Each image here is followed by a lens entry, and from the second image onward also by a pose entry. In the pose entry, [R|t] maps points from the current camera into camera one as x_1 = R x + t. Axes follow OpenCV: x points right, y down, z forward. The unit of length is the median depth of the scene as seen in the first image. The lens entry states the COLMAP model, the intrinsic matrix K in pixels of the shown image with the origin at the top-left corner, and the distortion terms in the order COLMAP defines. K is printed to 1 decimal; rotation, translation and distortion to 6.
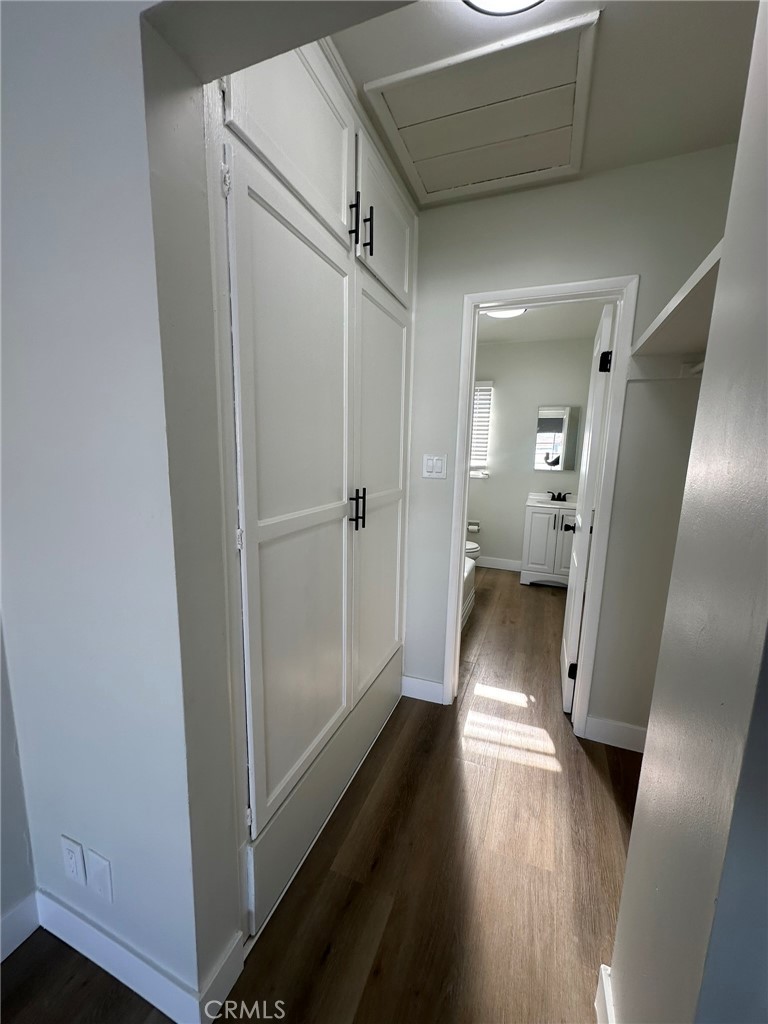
lens RADIAL K [[406.3, 0, 386.6], [0, 406.3, 512.8], [0, 0, 1]] dist [-0.003199, 0.000498]
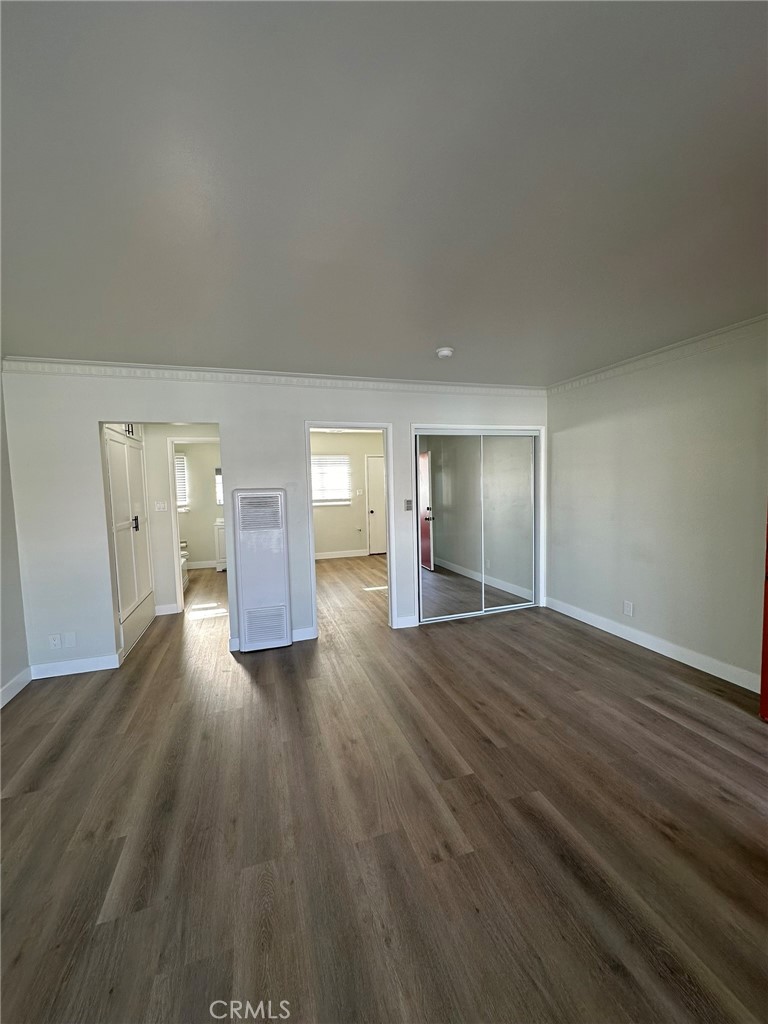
lens RADIAL K [[406.3, 0, 383.0], [0, 406.3, 510.8], [0, 0, 1]] dist [-0.003199, 0.000498]
pose [[0.773737, -0.086845, 0.627526, -0.291908], [0.143792, 0.988781, -0.040454, 0.151299], [-0.616973, 0.121534, 0.777544, -1.280894]]
